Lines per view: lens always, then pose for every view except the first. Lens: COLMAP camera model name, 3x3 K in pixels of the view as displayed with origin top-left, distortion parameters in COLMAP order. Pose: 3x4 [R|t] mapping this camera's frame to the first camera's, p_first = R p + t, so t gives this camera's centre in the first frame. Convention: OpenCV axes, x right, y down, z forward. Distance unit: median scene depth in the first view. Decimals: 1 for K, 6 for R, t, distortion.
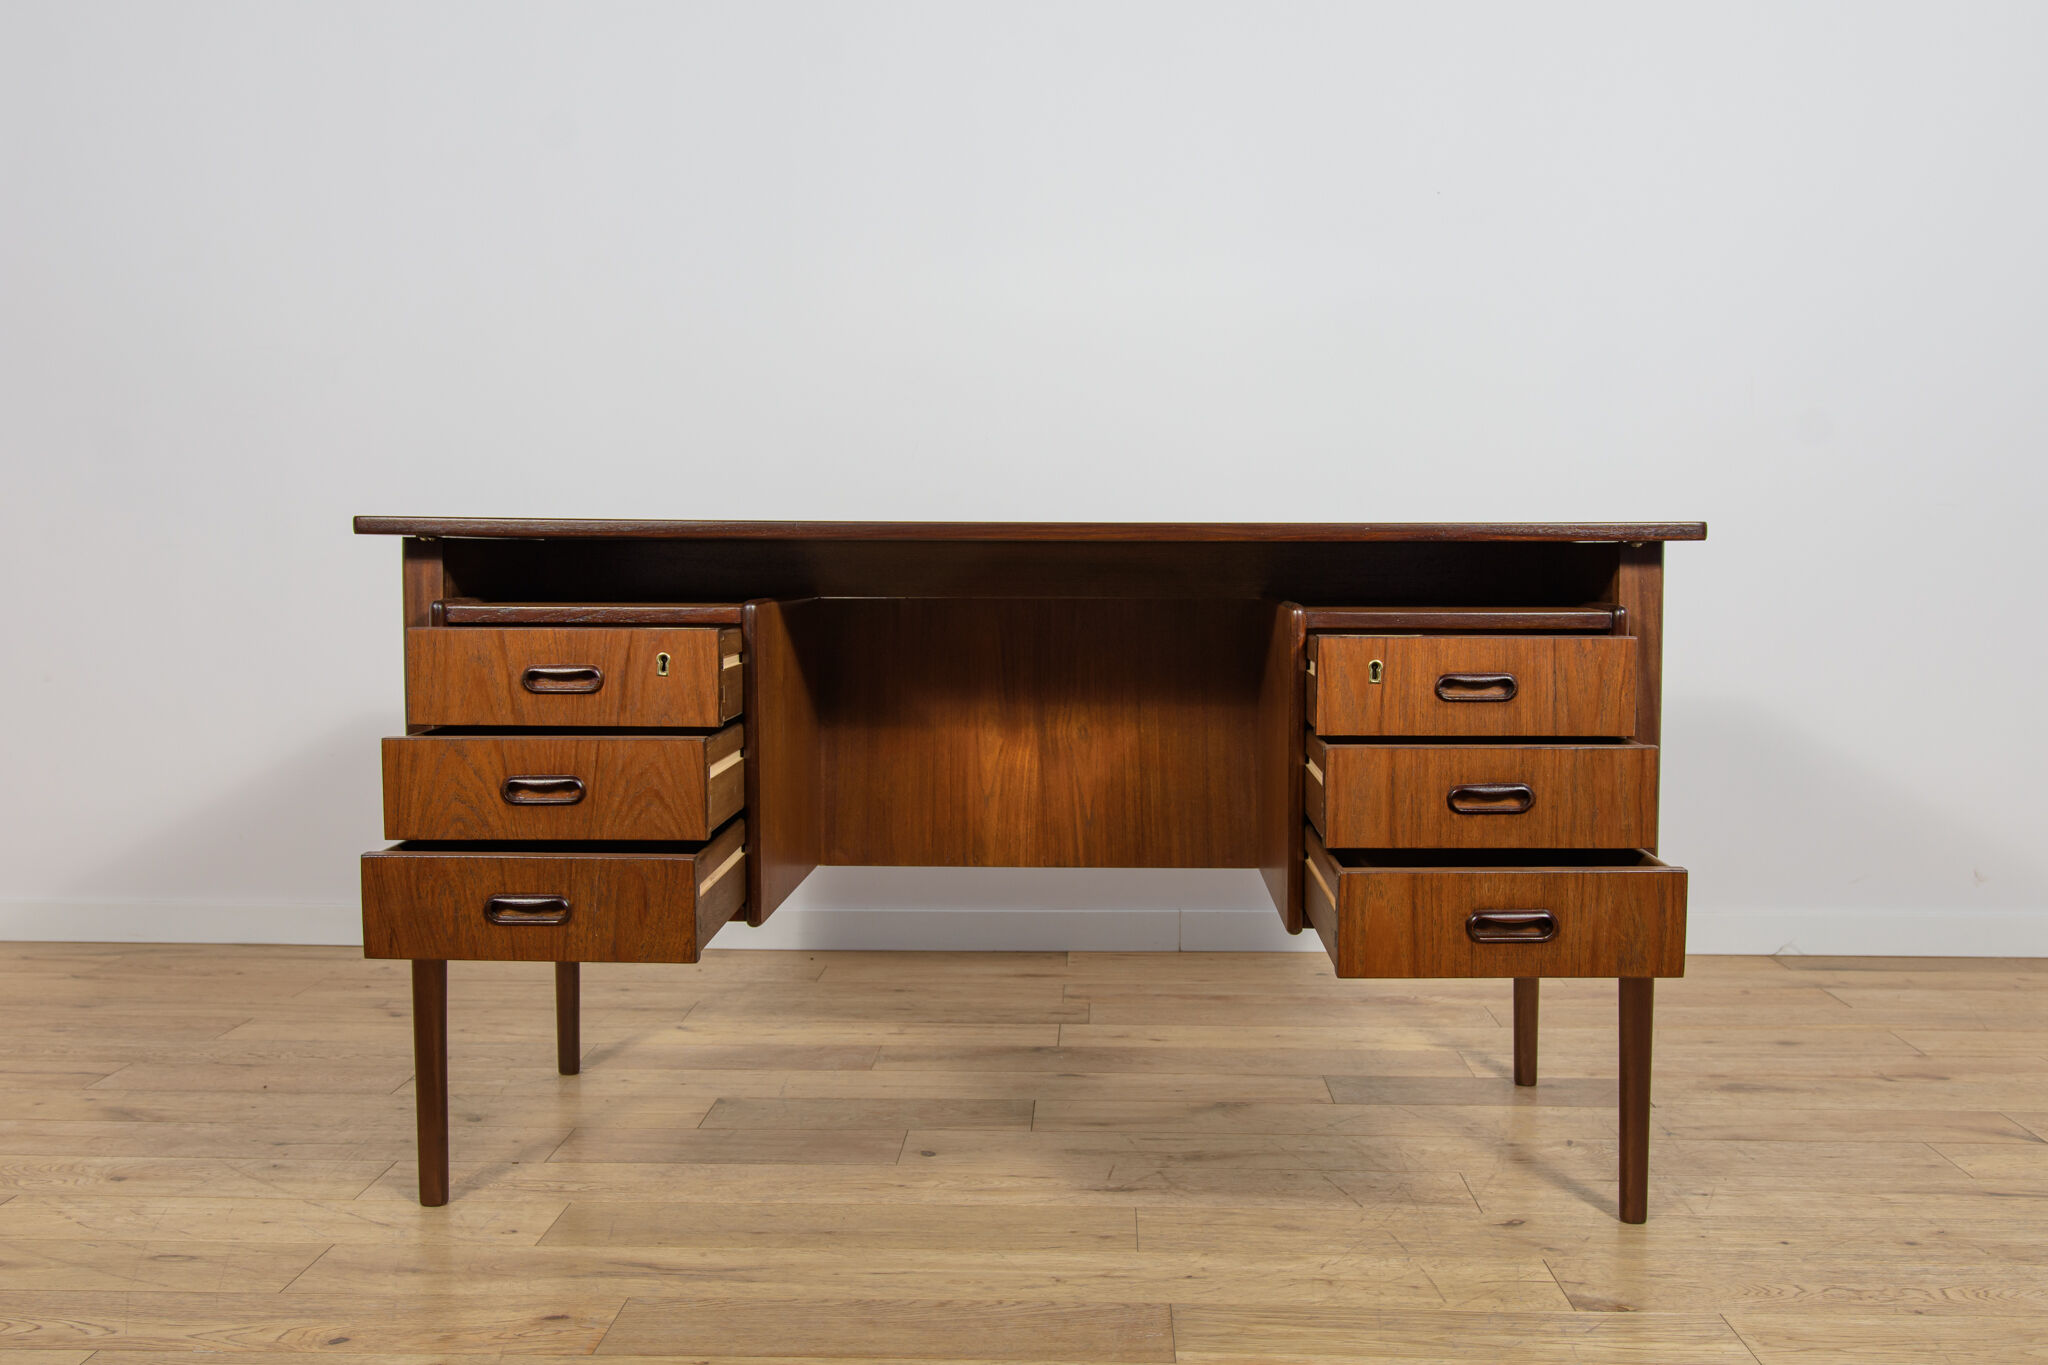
lens RADIAL K [[1885.1, 0, 1037.2], [0, 1885.1, 684.3], [0, 0, 1]] dist [-0.049016, 0.083472]
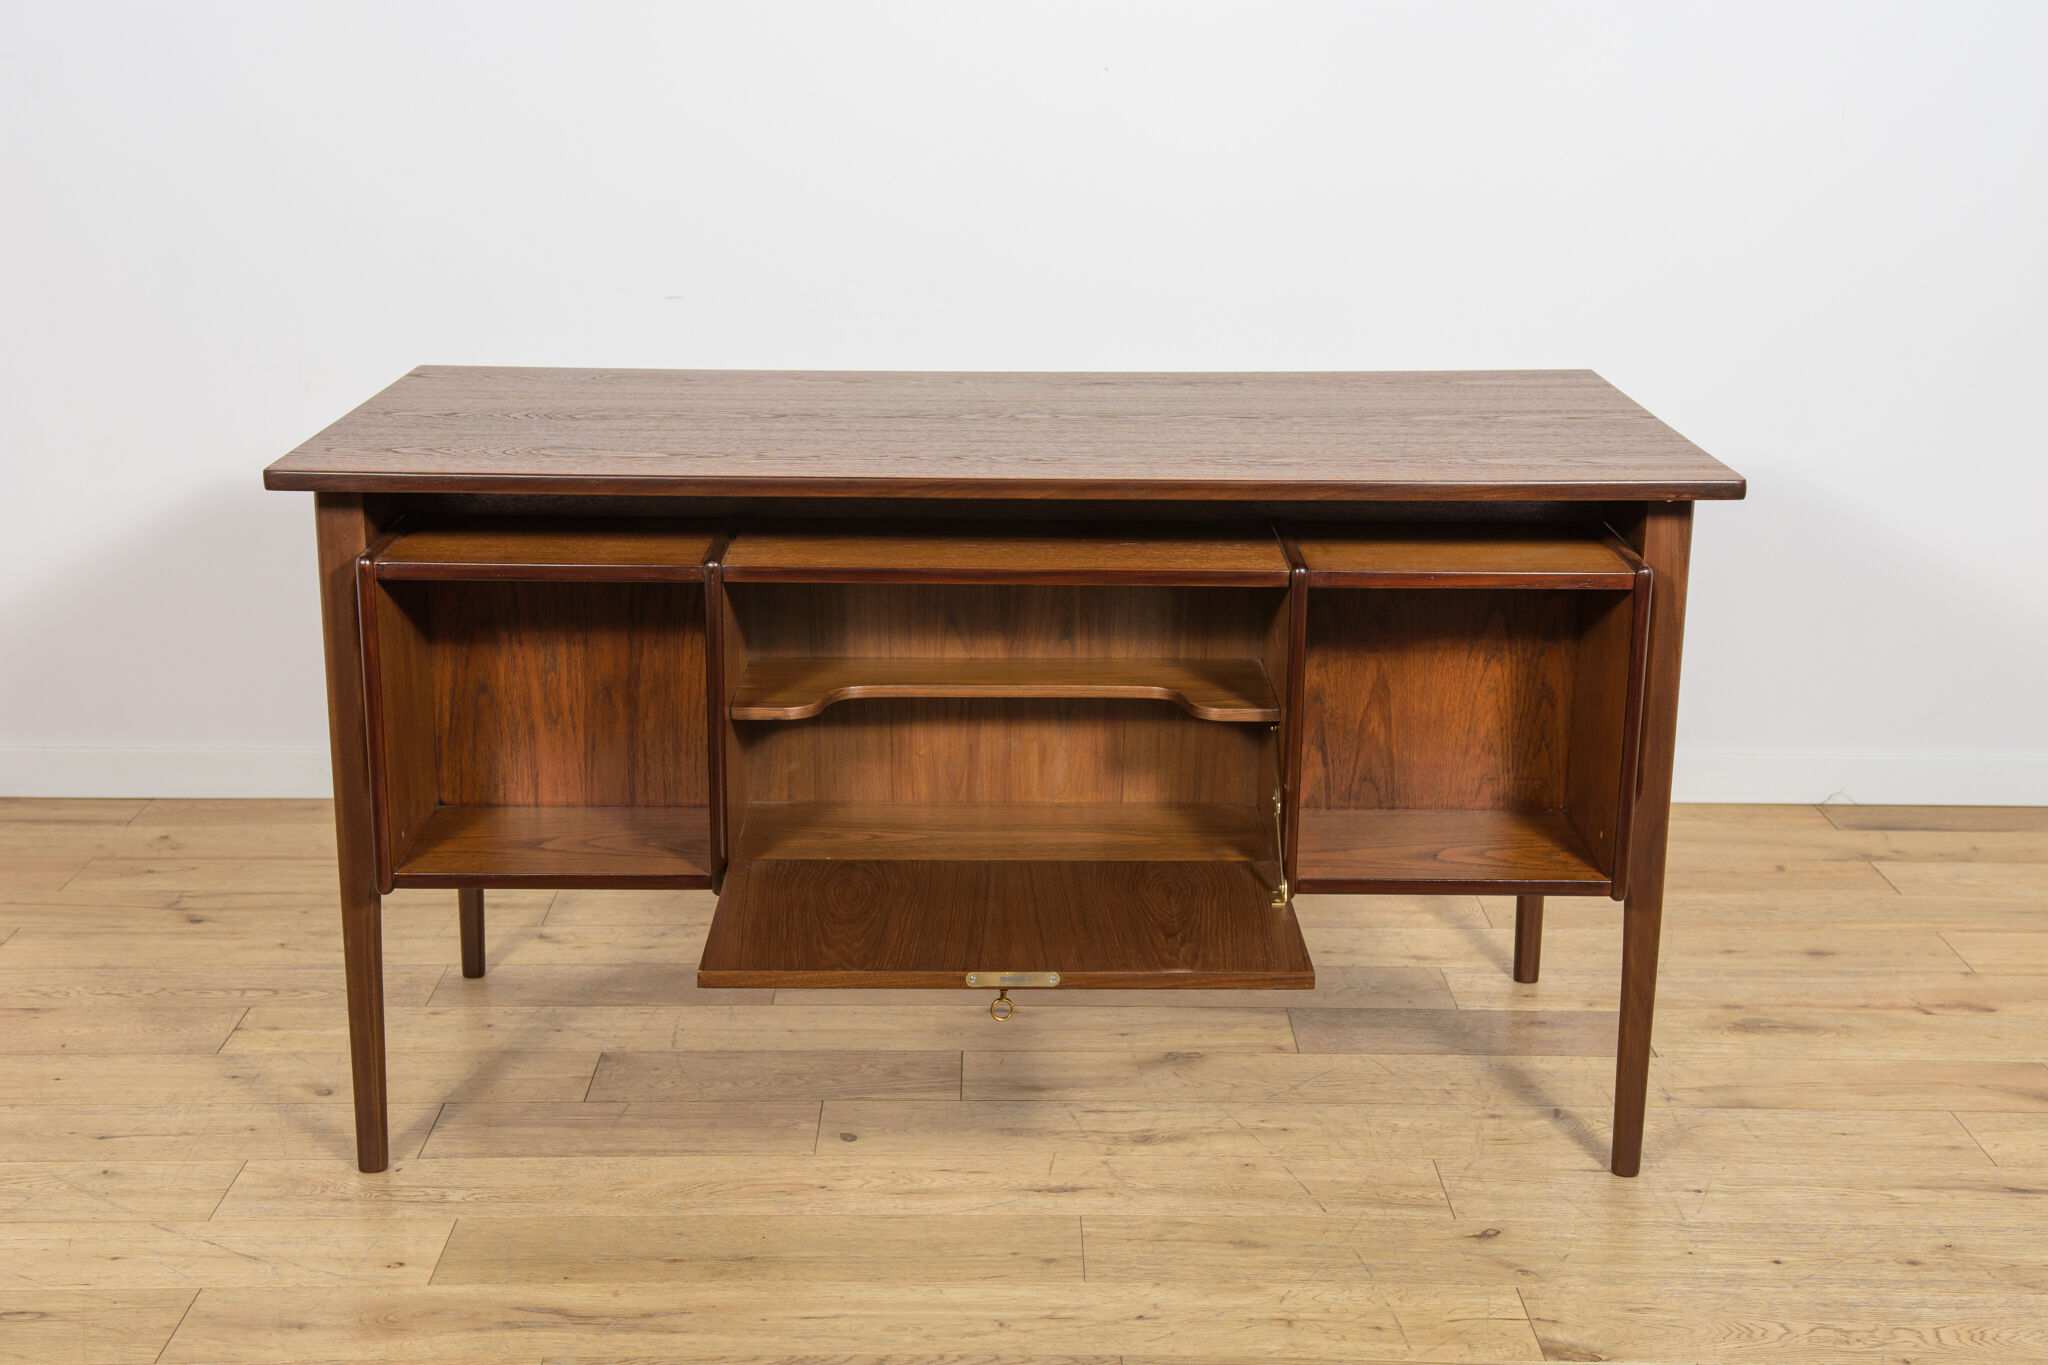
lens RADIAL K [[2522.9, 0, 1023.1], [0, 2522.9, 681.5], [0, 0, 1]] dist [0.036051, 0.177176]
pose [[0.999042, -0.004812, 0.043500, -0.027381], [-0.003956, 0.979940, 0.199254, -0.217108], [-0.043587, -0.199235, 0.978982, -0.153588]]
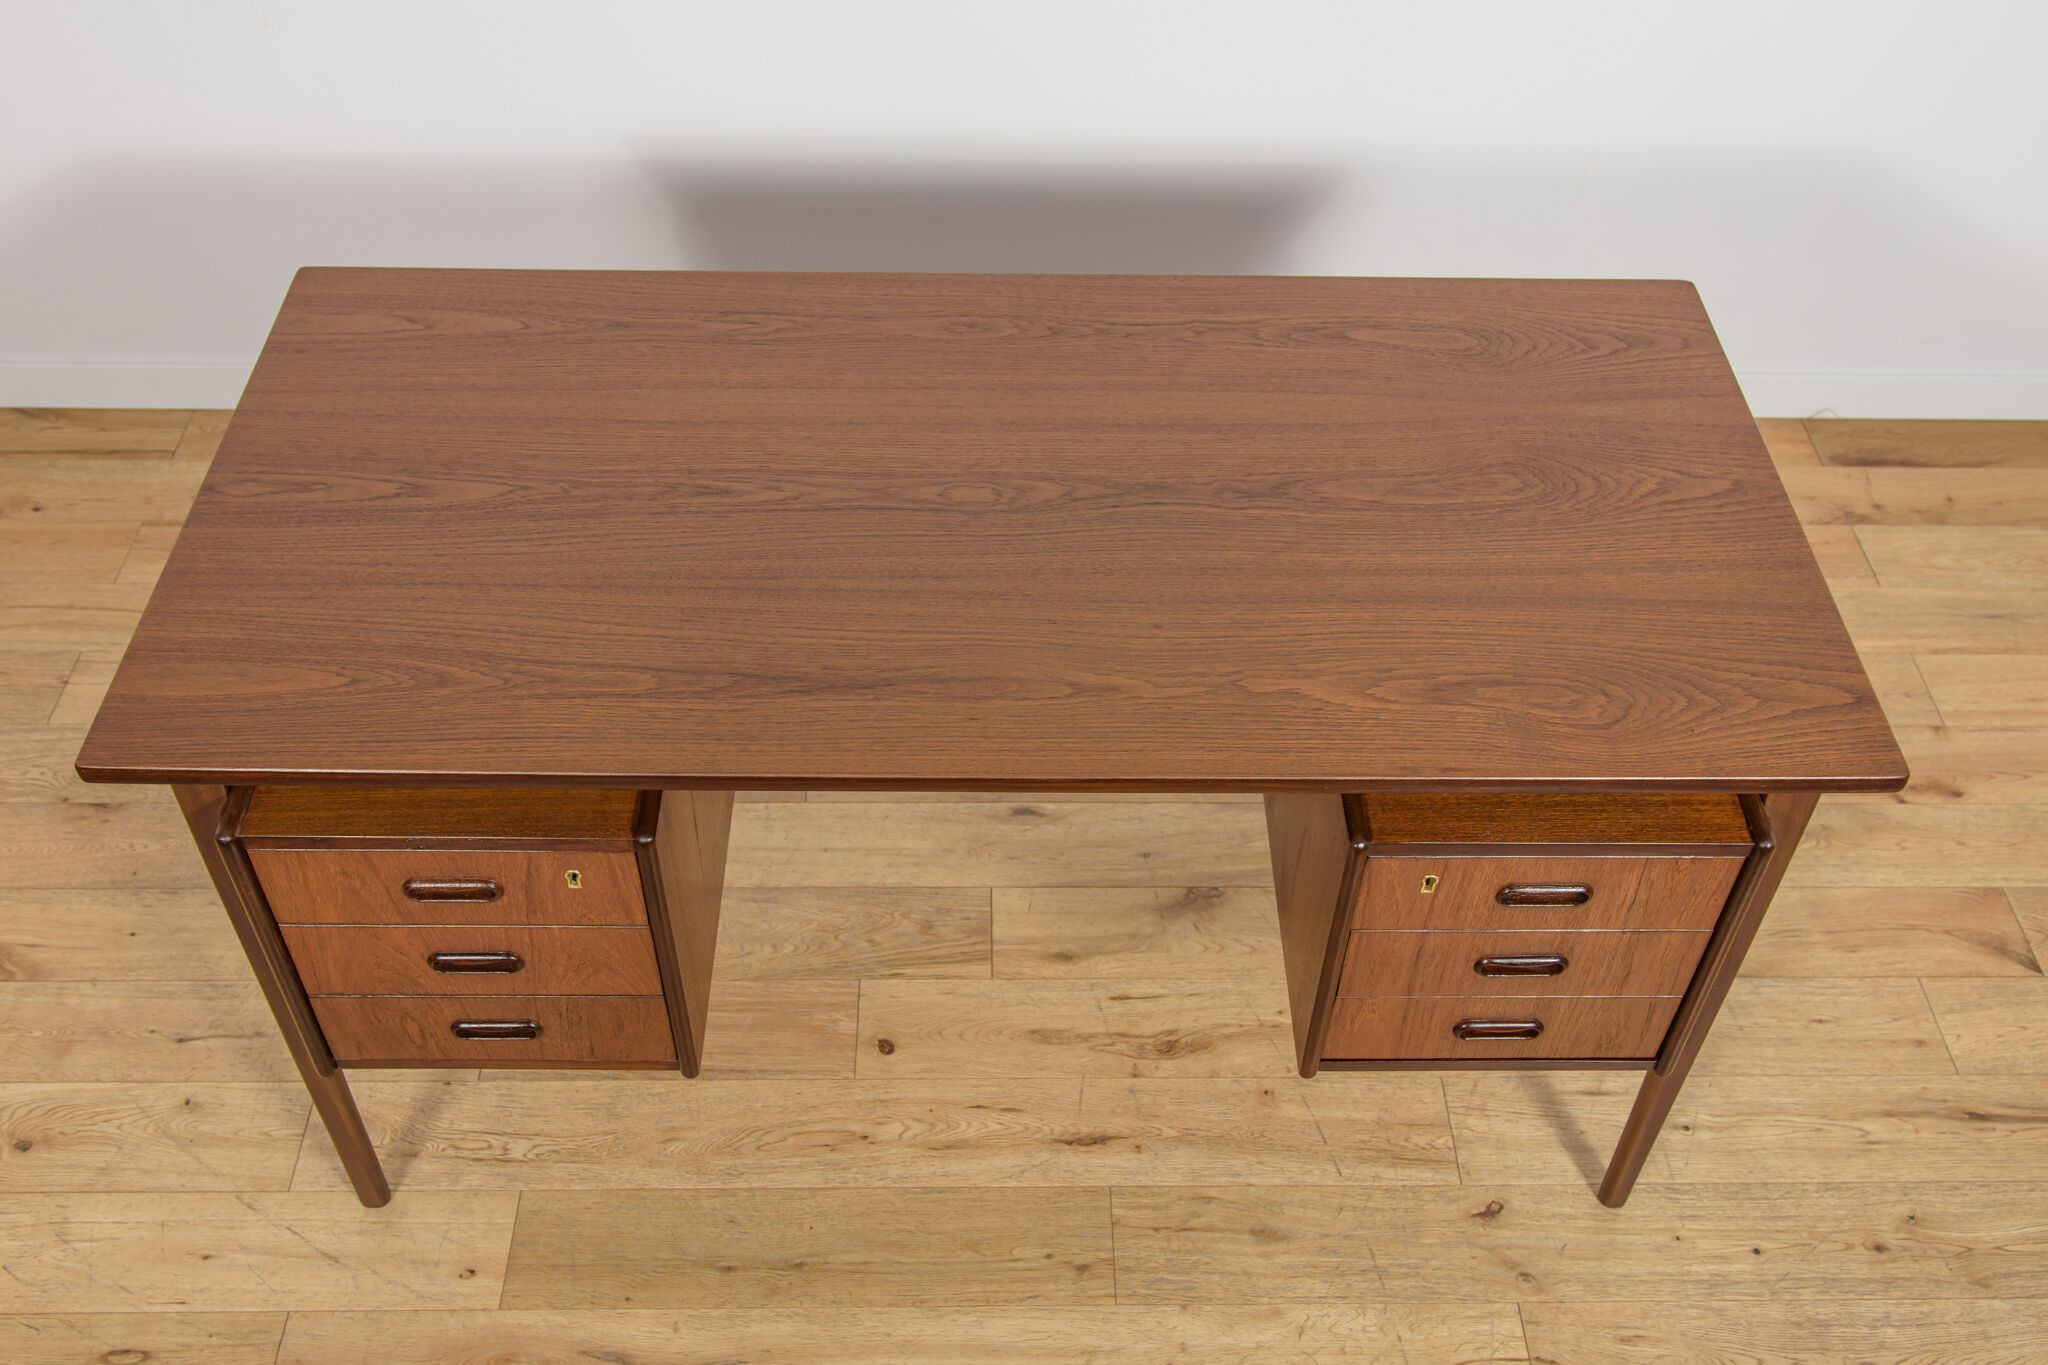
lens RADIAL K [[1923.5, 0, 1026.1], [0, 1923.5, 678.8], [0, 0, 1]] dist [-0.050960, 0.091046]
pose [[0.998569, -0.022659, 0.048437, -0.032034], [-0.014837, 0.752822, 0.658057, -0.552654], [-0.051376, -0.657835, 0.751408, 0.415373]]
